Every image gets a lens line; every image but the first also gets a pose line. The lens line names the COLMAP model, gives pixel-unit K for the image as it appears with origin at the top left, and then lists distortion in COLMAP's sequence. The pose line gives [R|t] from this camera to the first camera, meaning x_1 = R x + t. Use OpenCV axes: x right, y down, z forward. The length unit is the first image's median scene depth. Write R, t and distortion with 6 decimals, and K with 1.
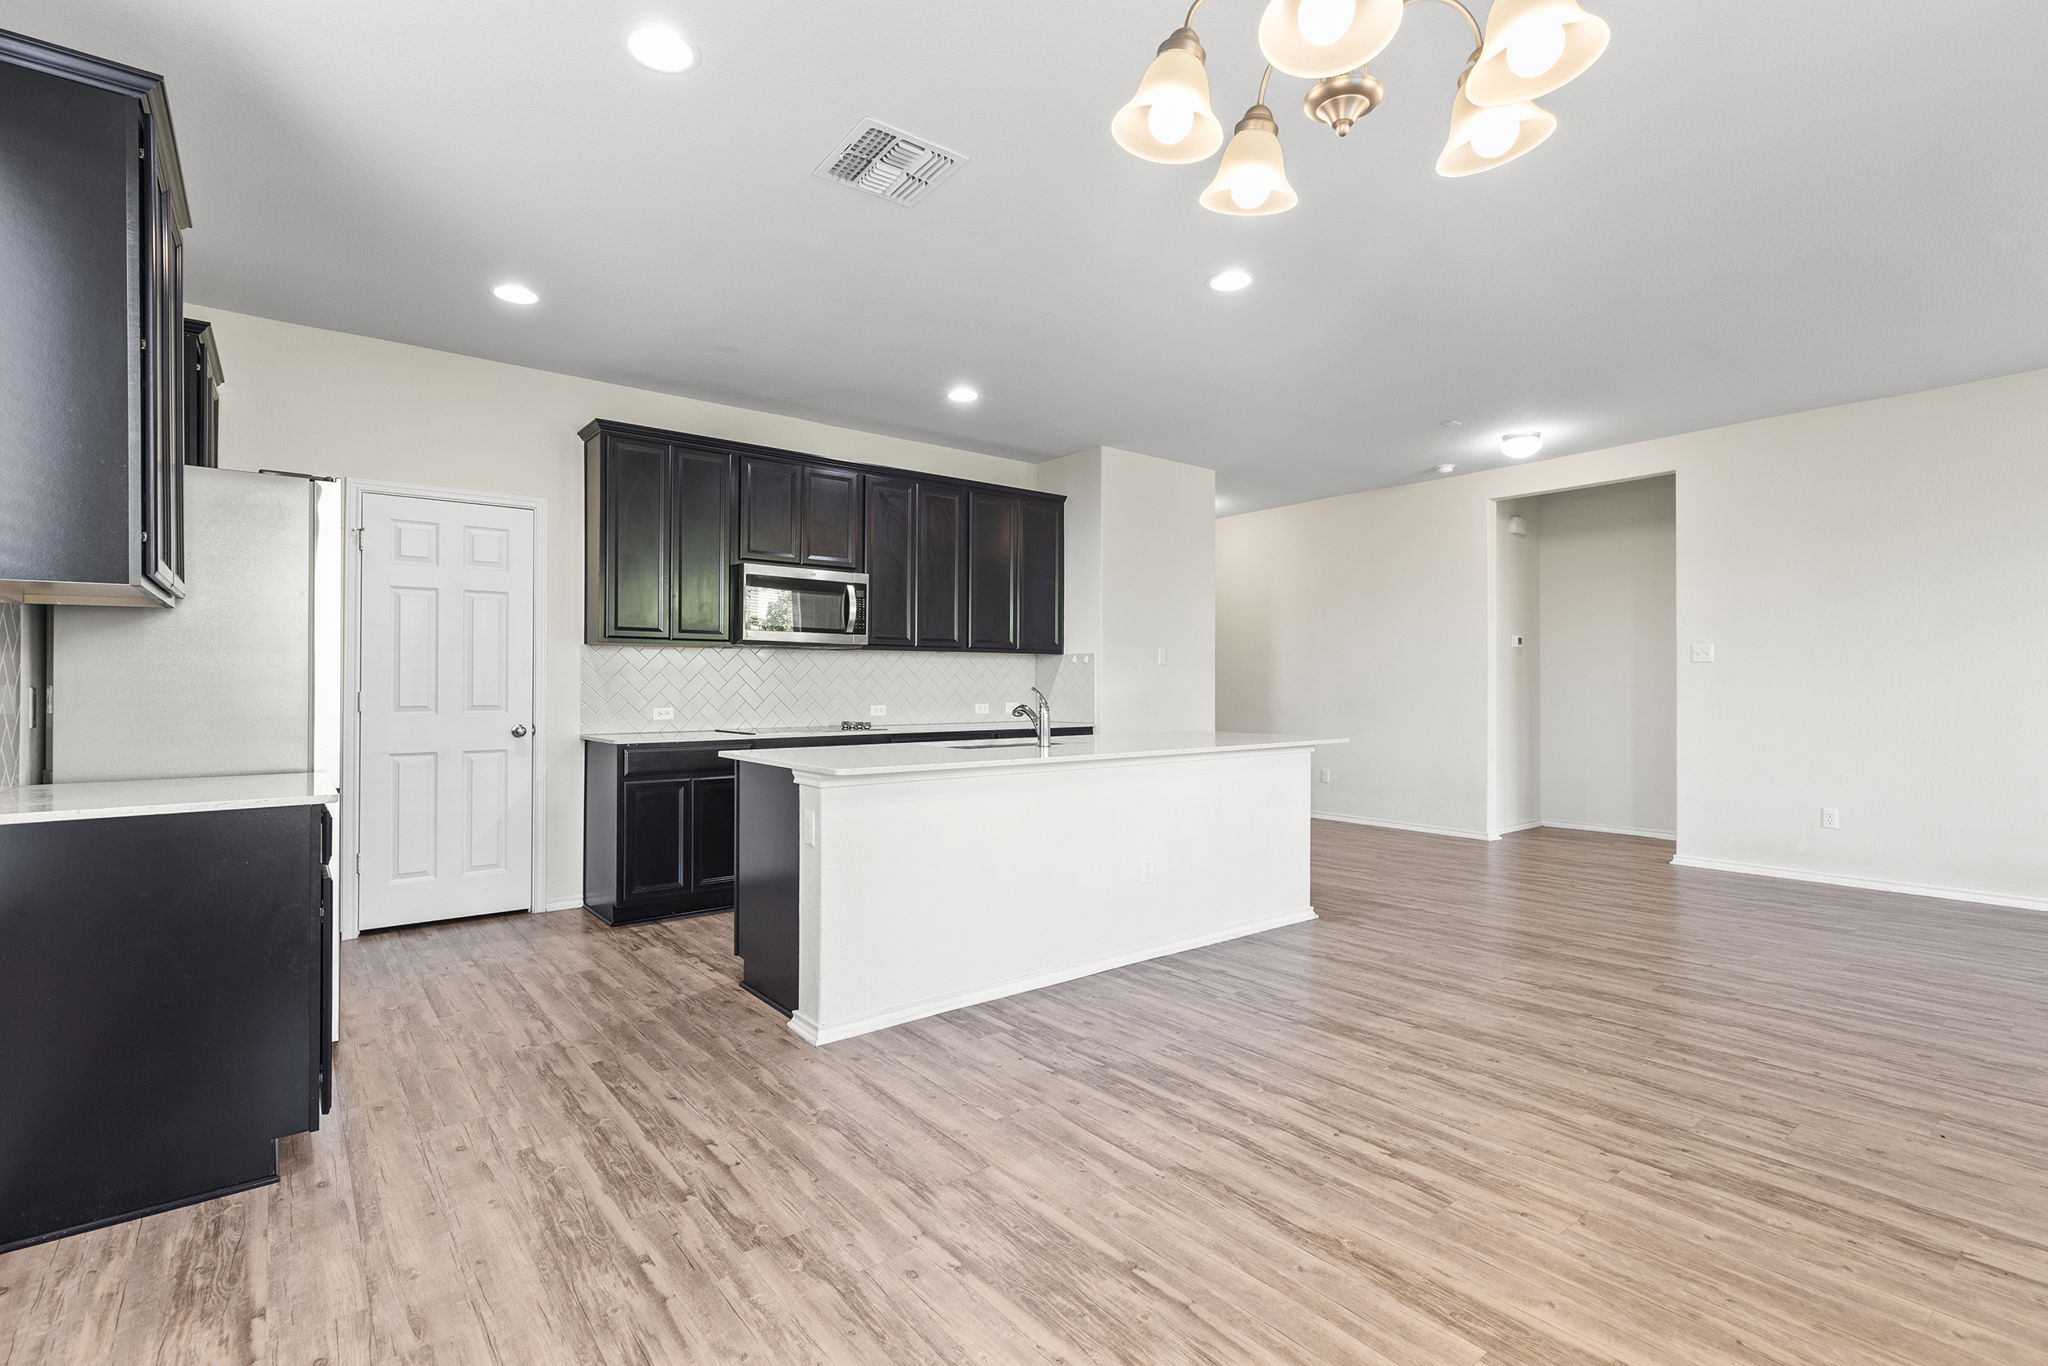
lens RADIAL K [[933.3, 0, 1020.2], [0, 933.3, 687.0], [0, 0, 1]] dist [0.004596, 0.000171]
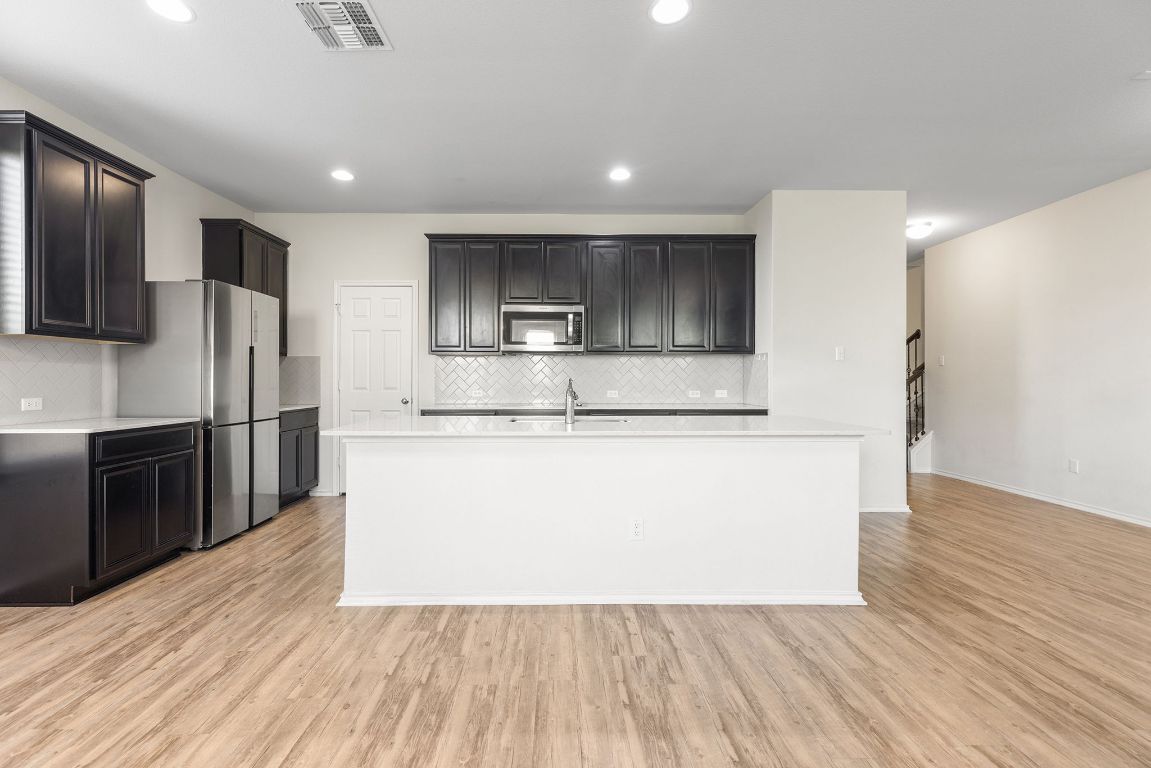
lens RADIAL K [[524.5, 0, 573.1], [0, 524.5, 380.7], [0, 0, 1]] dist [0.004596, 0.000171]
pose [[0.794052, 0.003821, -0.607838, 0.513268], [-0.000705, 0.999985, 0.005365, -0.001225], [0.607849, -0.003832, 0.794043, 0.434874]]
